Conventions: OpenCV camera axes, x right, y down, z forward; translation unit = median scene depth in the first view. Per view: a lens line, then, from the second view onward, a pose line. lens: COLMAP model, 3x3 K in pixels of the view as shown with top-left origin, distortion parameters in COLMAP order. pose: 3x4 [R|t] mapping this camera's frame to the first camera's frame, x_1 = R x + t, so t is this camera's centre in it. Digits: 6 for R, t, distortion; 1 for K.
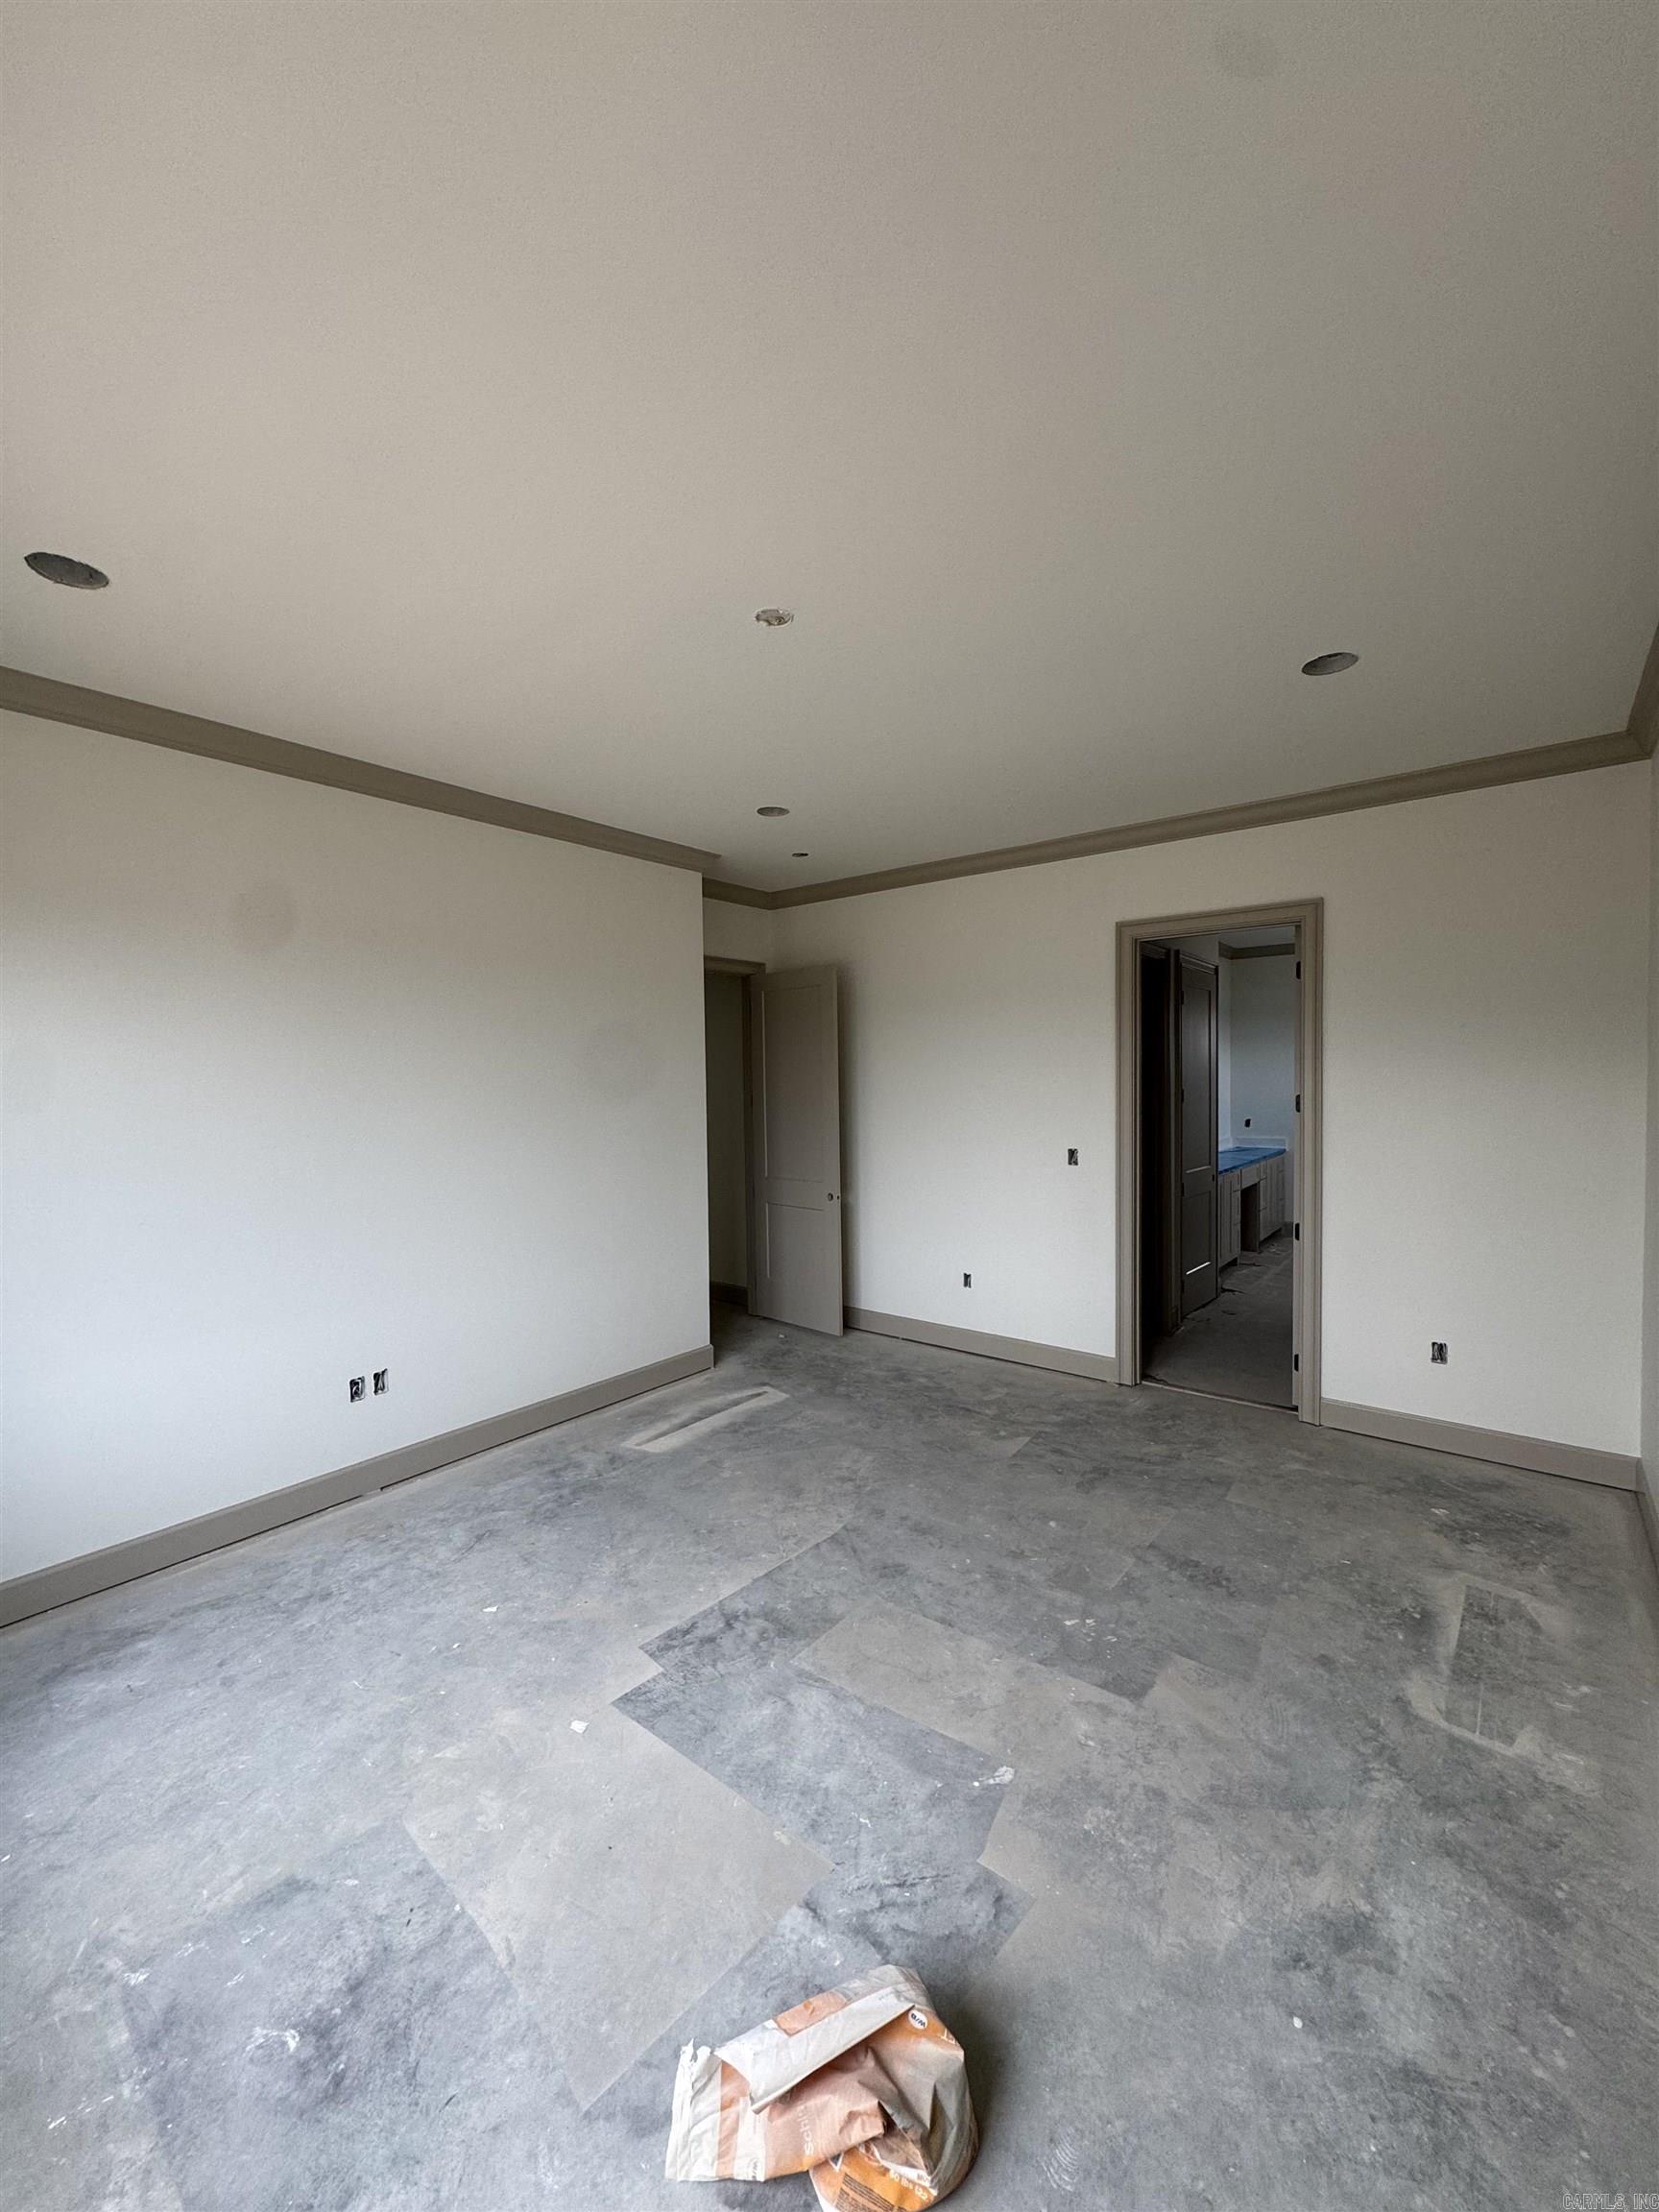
lens RADIAL K [[876.8, 0, 832.3], [0, 876.8, 1106.2], [0, 0, 1]] dist [-0.003904, 0.000613]
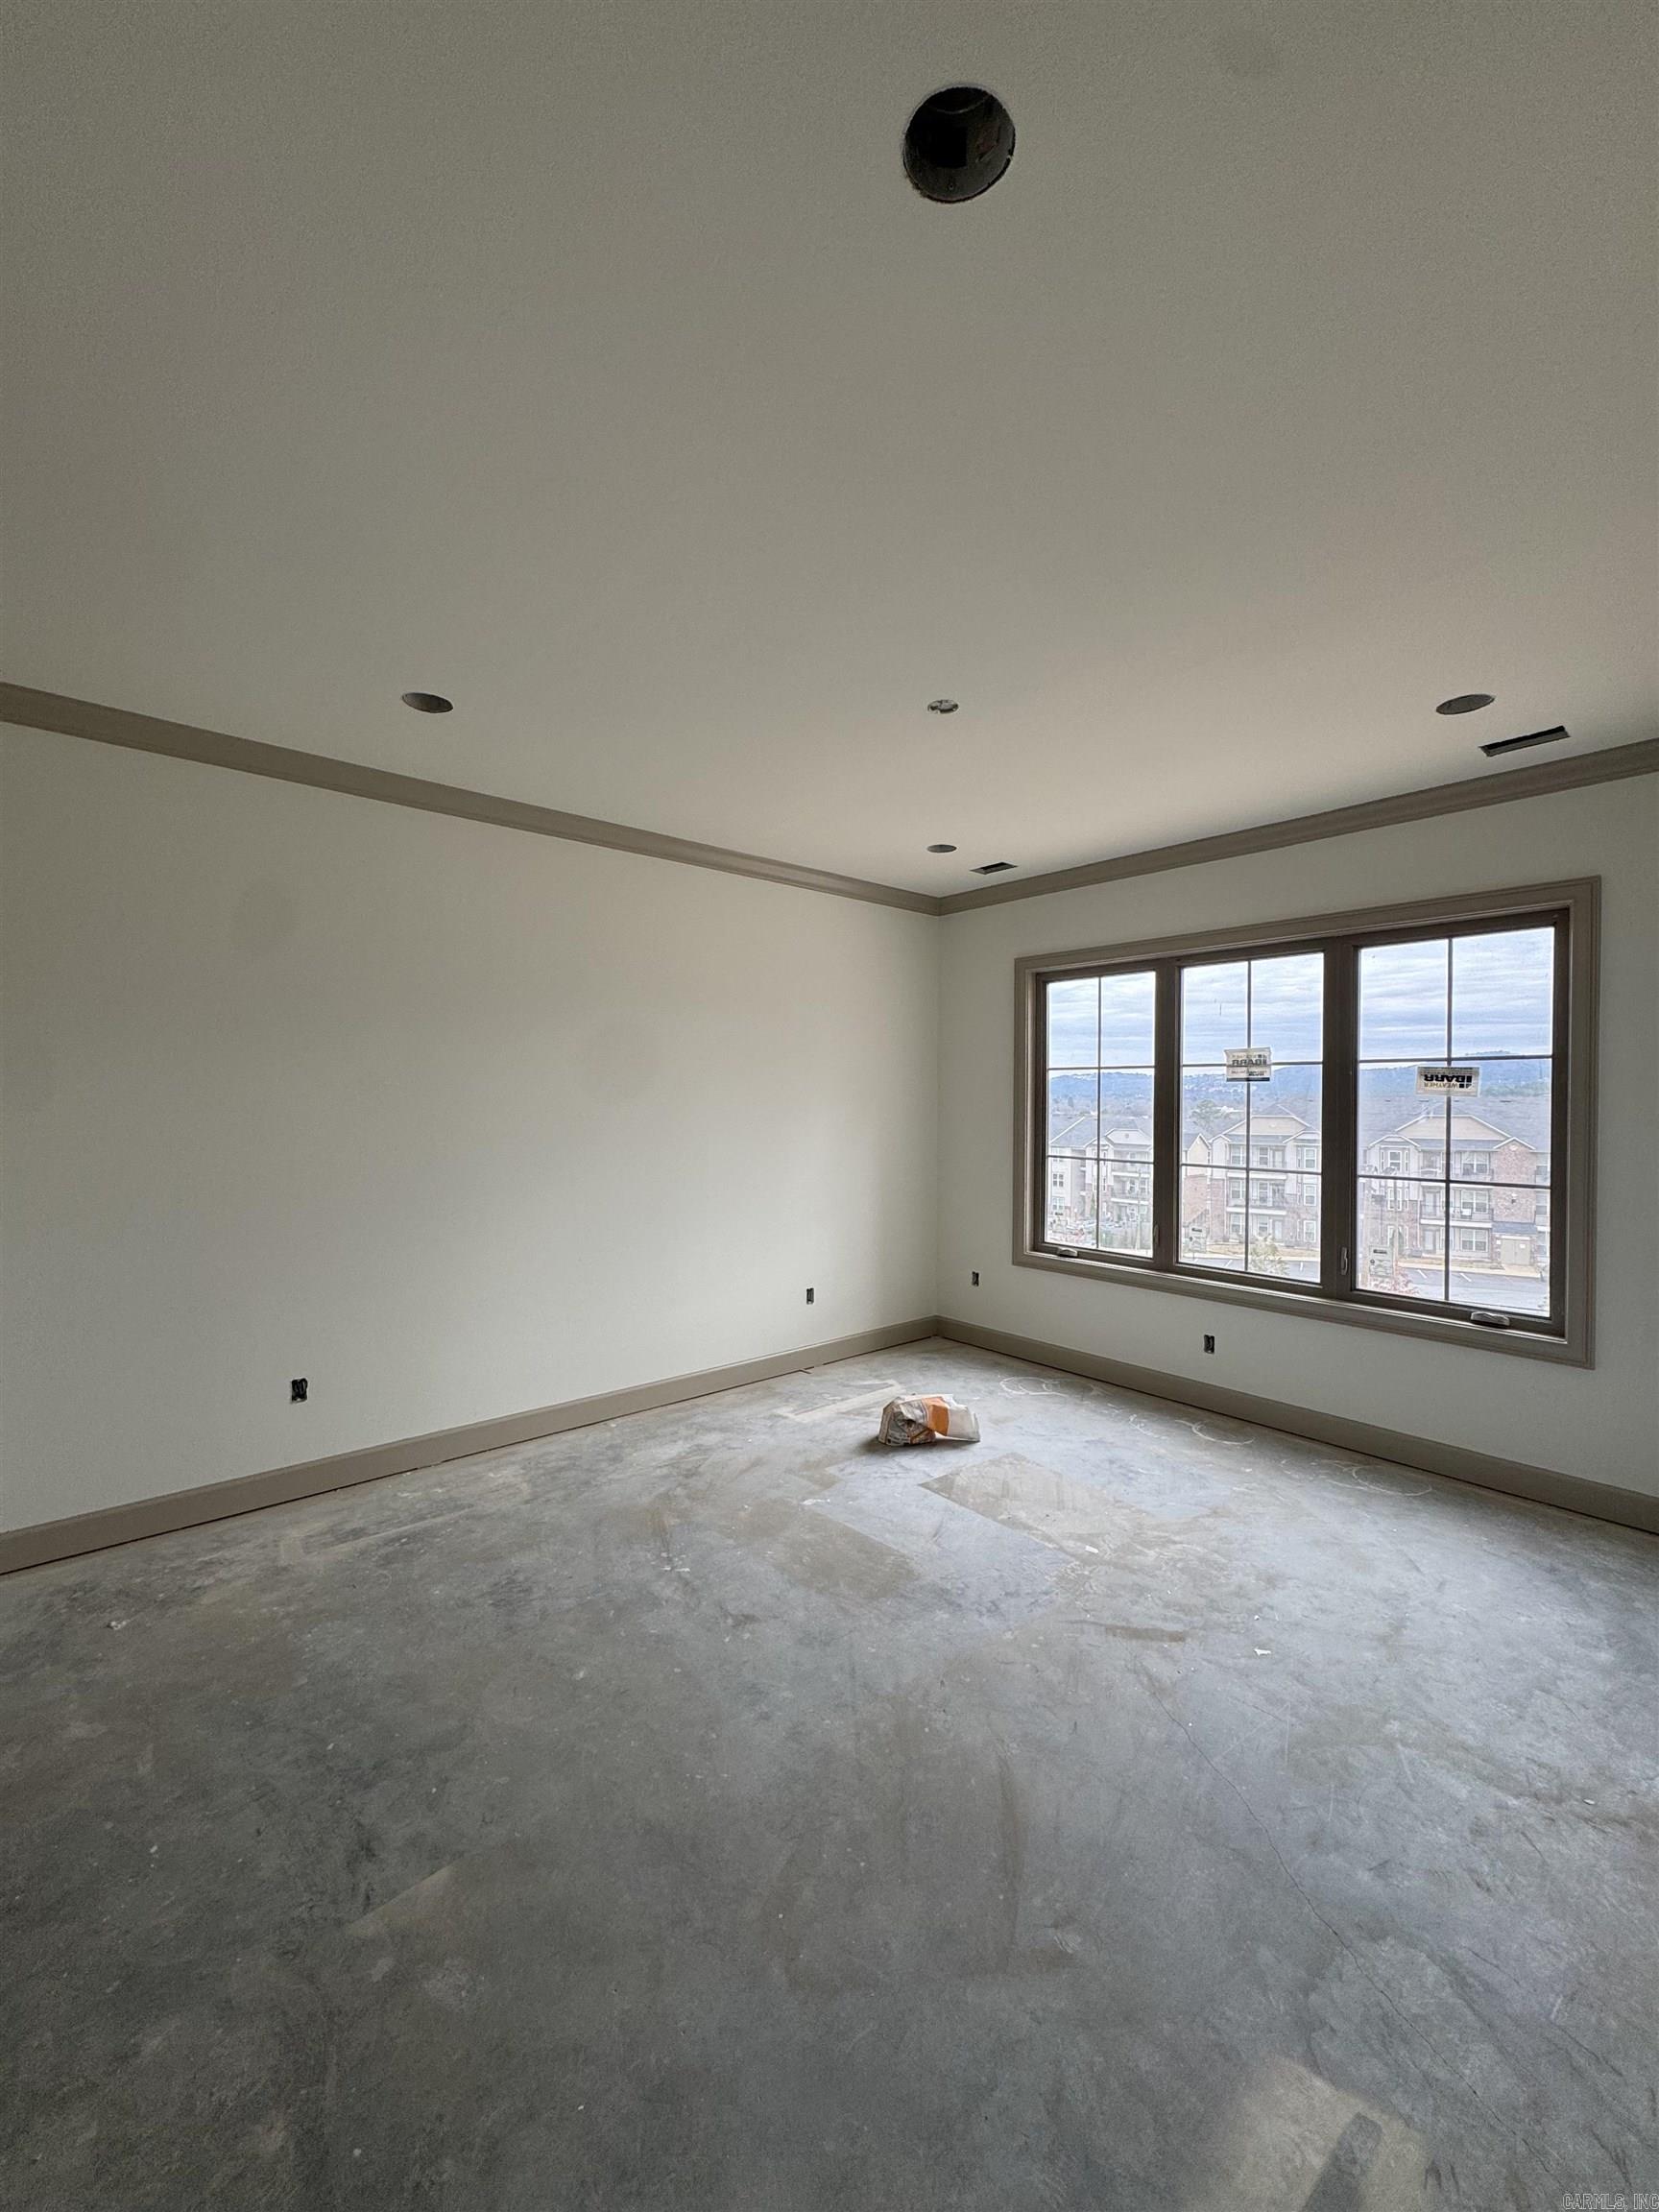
lens RADIAL K [[876.8, 0, 832.3], [0, 876.8, 1106.2], [0, 0, 1]] dist [-0.003904, 0.000613]
pose [[-0.983317, 0.005973, 0.181804, -0.107757], [0.012858, 0.999243, 0.036716, -0.034711], [-0.181447, 0.038441, -0.982649, 1.823624]]
